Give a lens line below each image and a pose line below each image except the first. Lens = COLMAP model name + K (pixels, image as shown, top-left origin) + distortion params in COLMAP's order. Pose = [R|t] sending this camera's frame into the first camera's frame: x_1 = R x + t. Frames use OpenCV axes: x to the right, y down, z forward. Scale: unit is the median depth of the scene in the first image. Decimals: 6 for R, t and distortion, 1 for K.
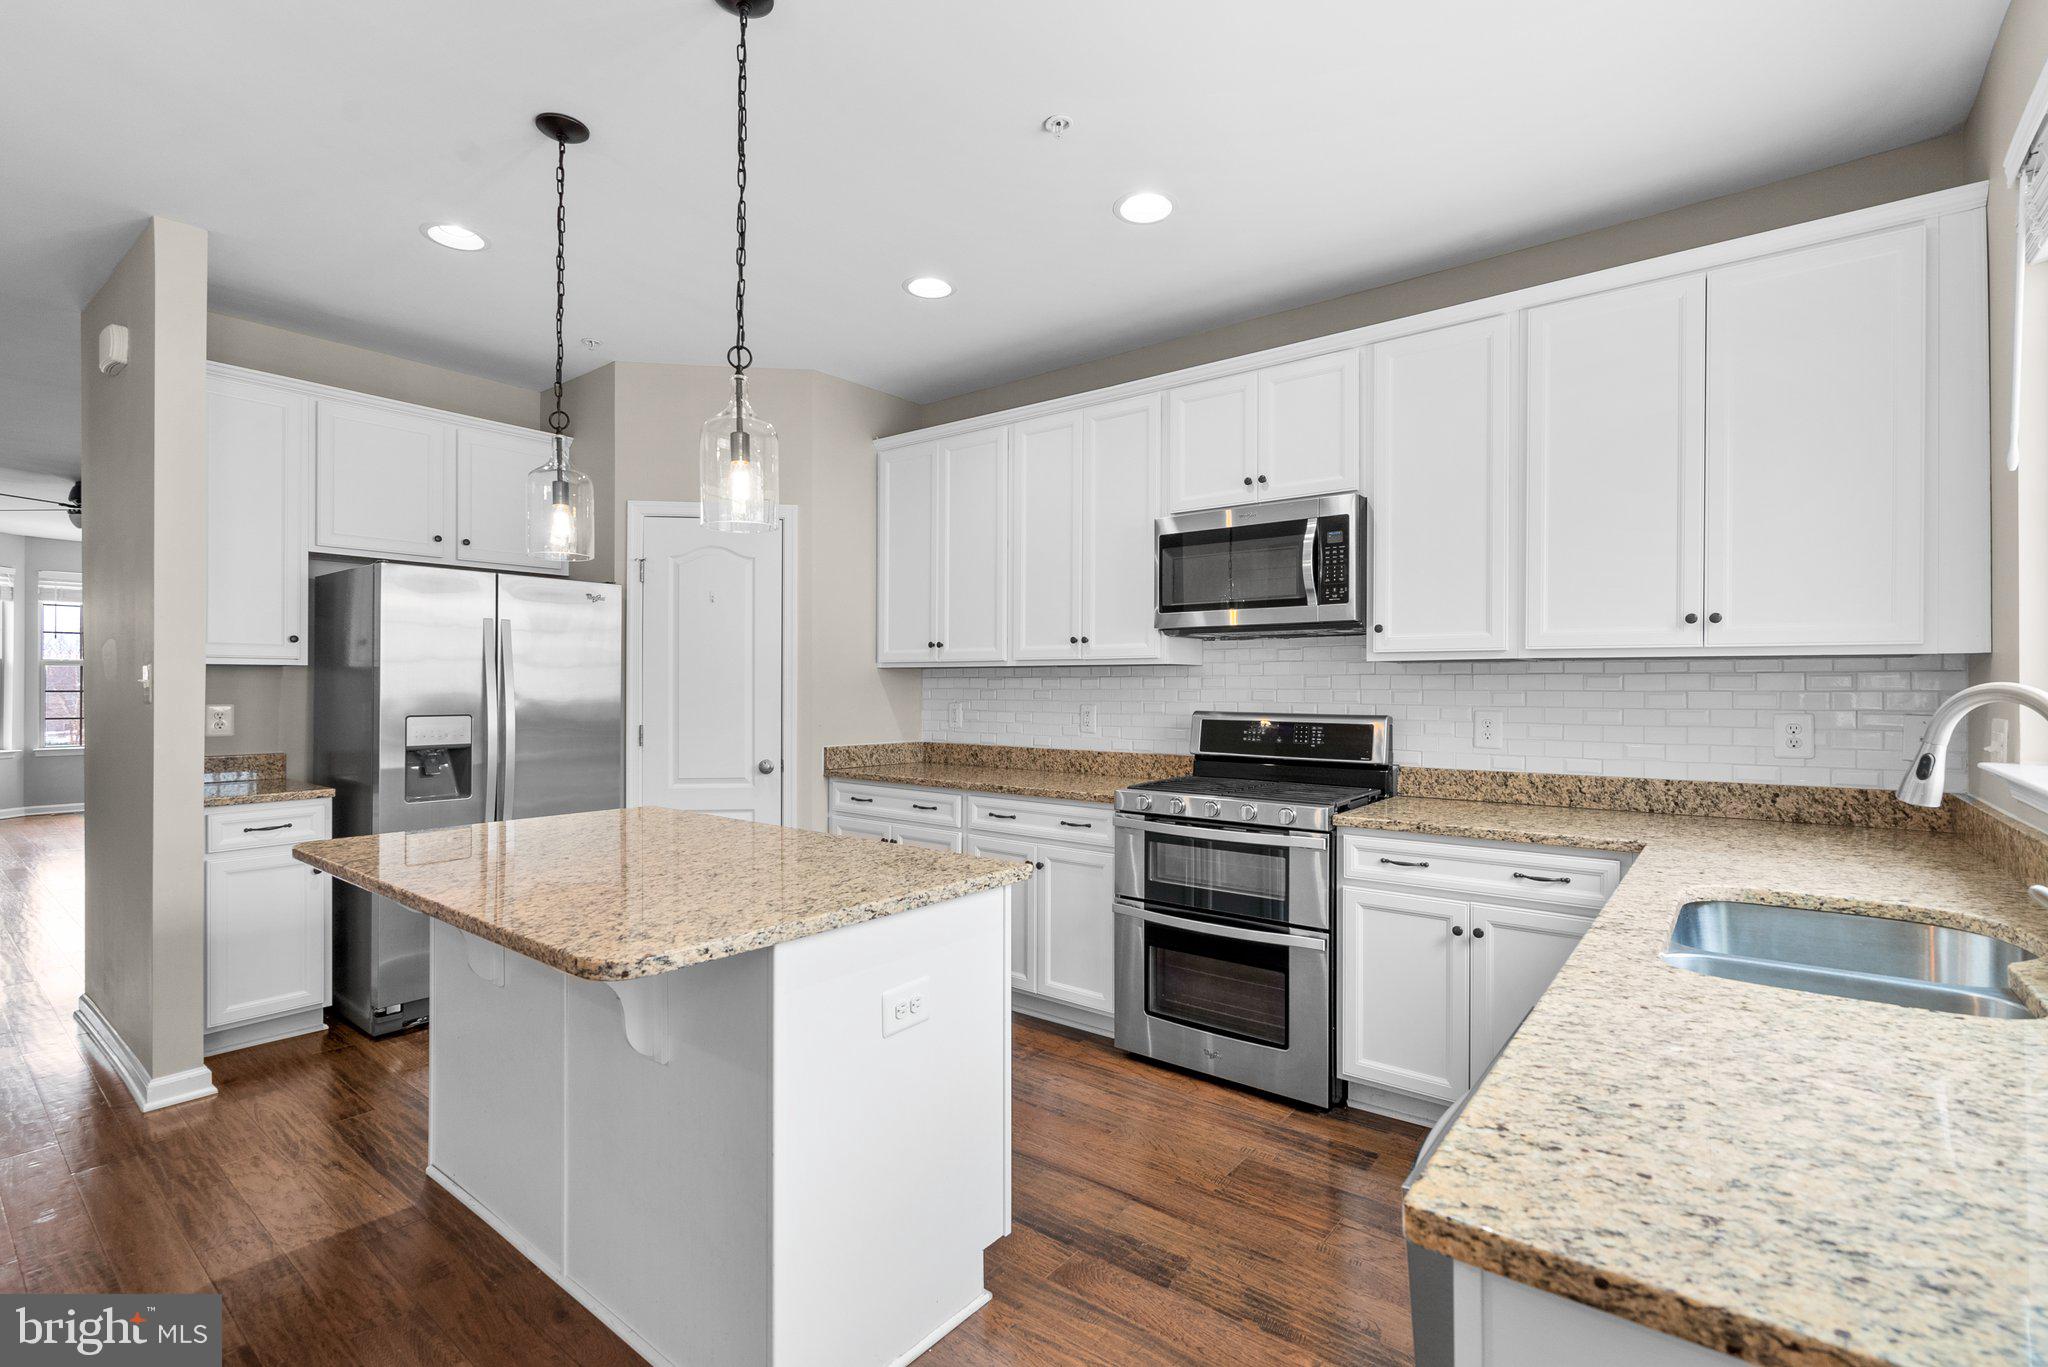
lens RADIAL K [[924.5, 0, 1038.2], [0, 924.5, 679.6], [0, 0, 1]] dist [-0.009200, 0.003868]
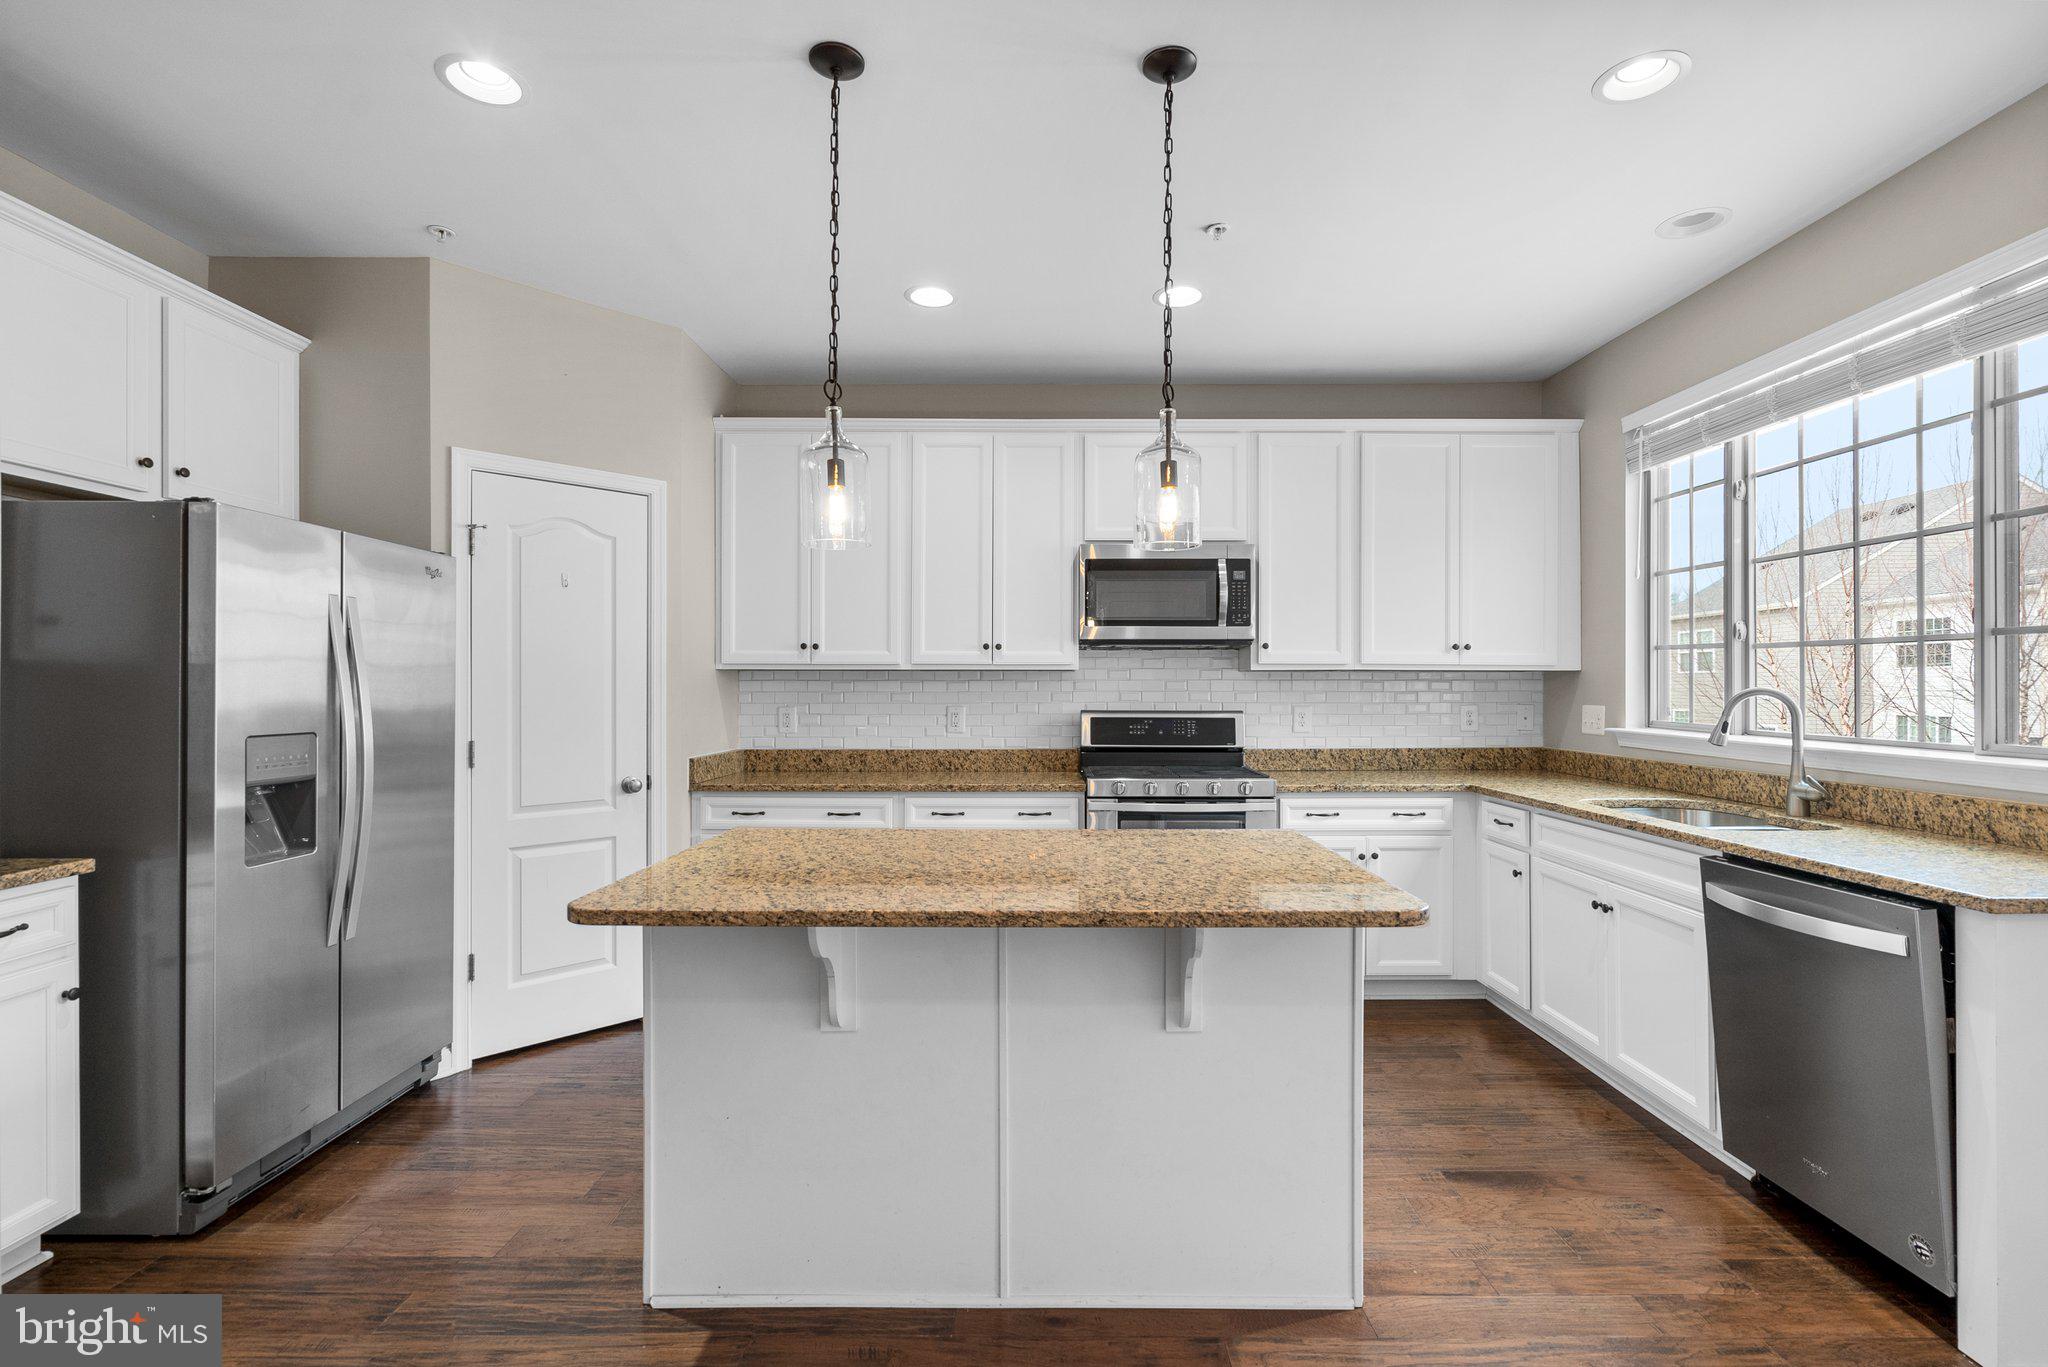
lens RADIAL K [[924.5, 0, 1024.7], [0, 924.5, 685.6], [0, 0, 1]] dist [-0.009200, 0.003868]
pose [[0.790224, 0.000096, 0.612818, -0.686212], [-0.002996, 0.999989, 0.003706, -0.001330], [-0.612810, -0.004764, 0.790216, 0.139111]]
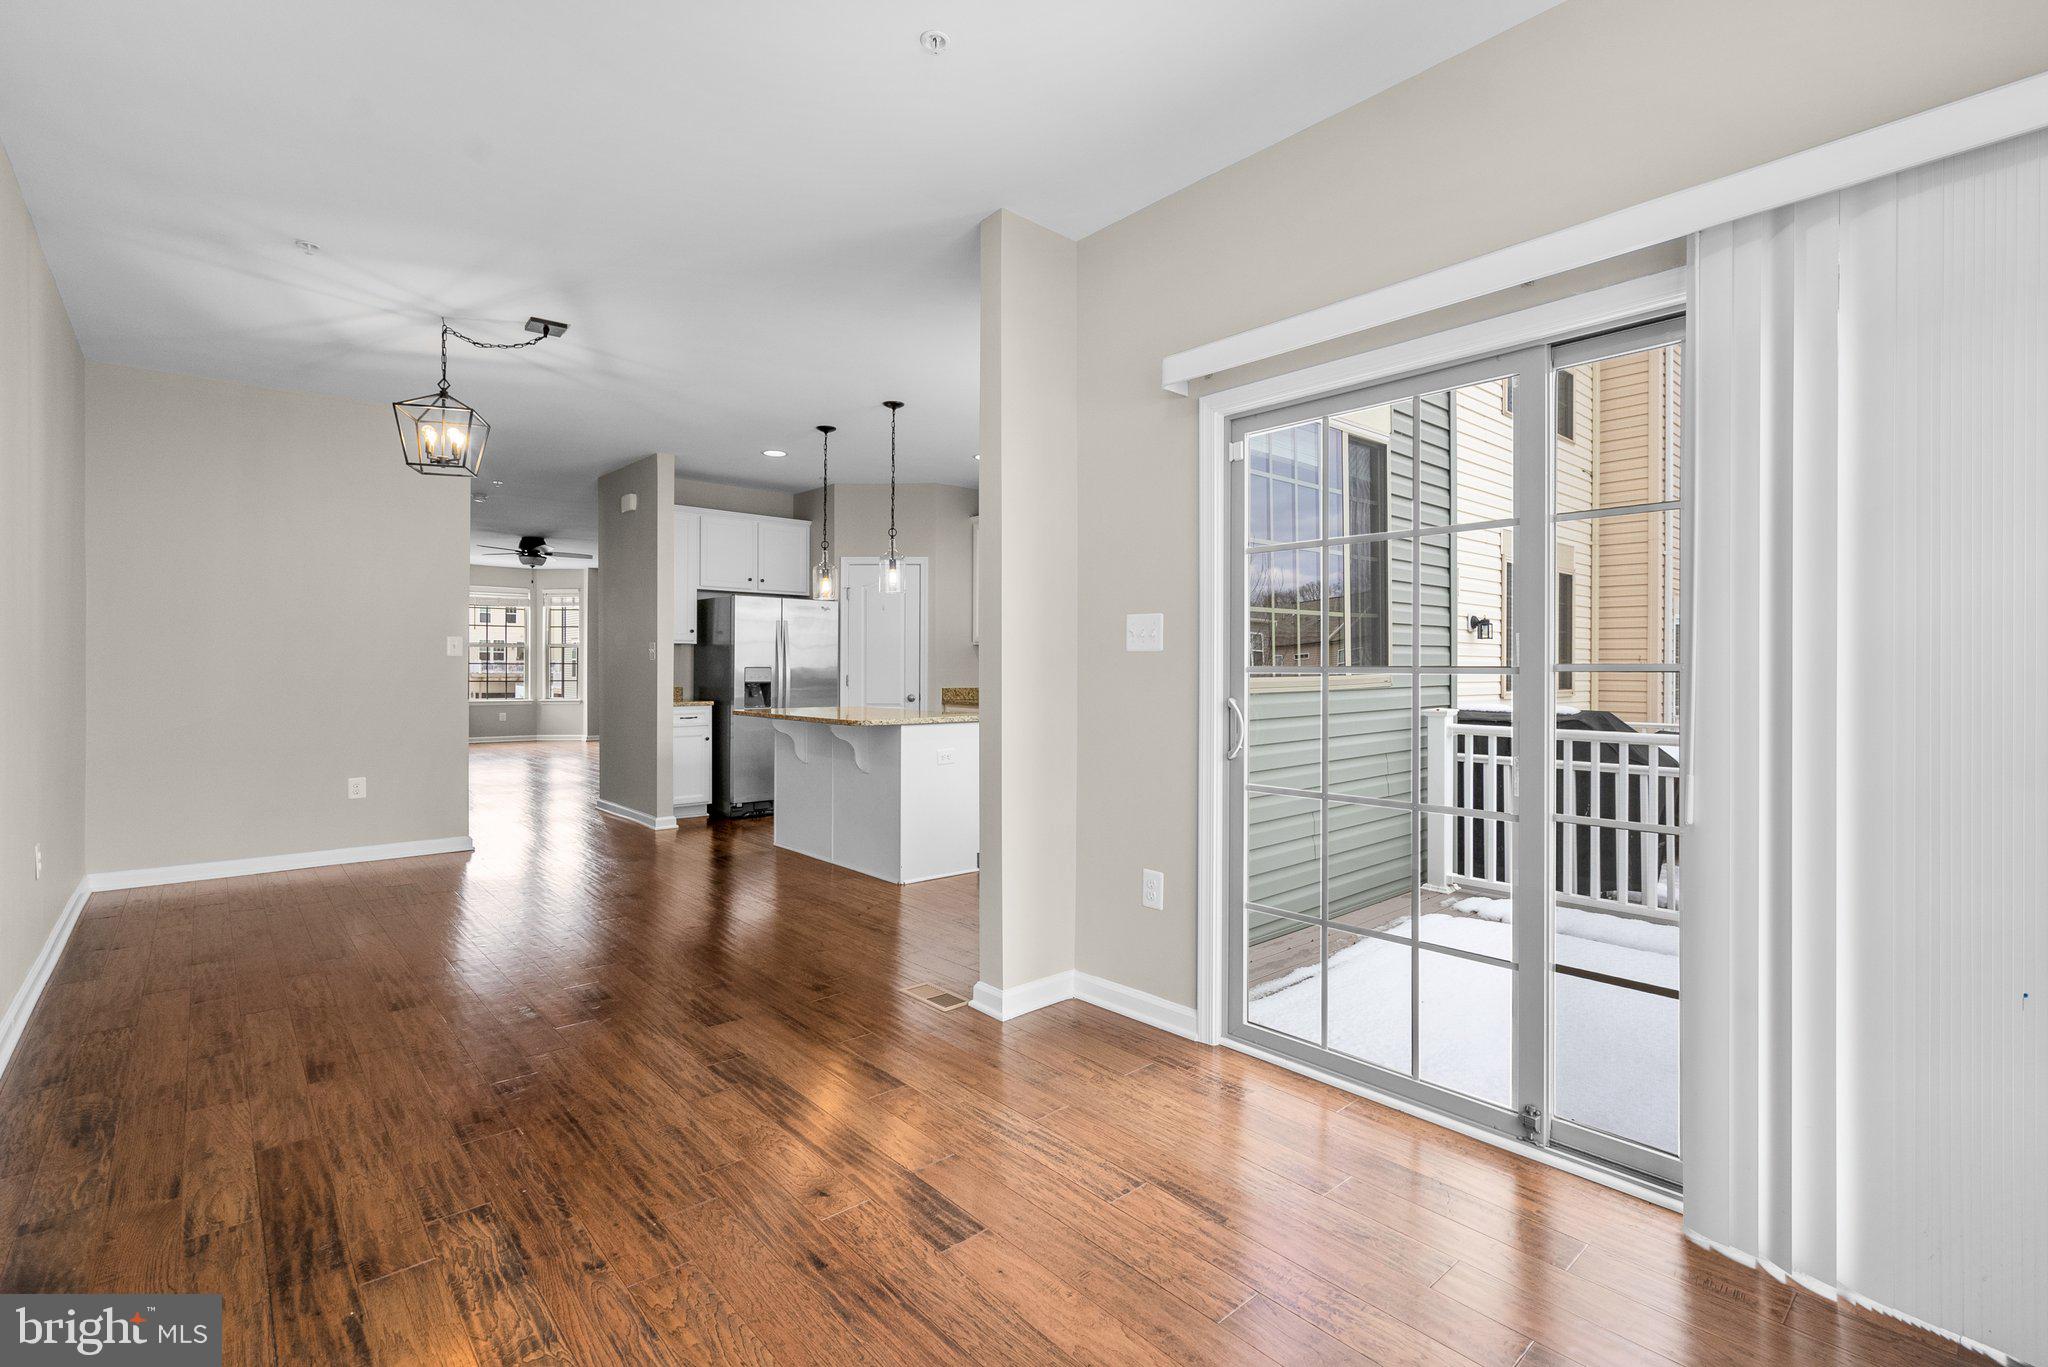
lens RADIAL K [[924.5, 0, 1035.5], [0, 924.5, 662.6], [0, 0, 1]] dist [-0.009200, 0.003868]
pose [[0.984682, -0.000250, -0.174362, 0.363605], [0.000462, 0.999999, 0.001177, 0.027645], [0.174362, -0.001239, 0.984681, -1.036739]]
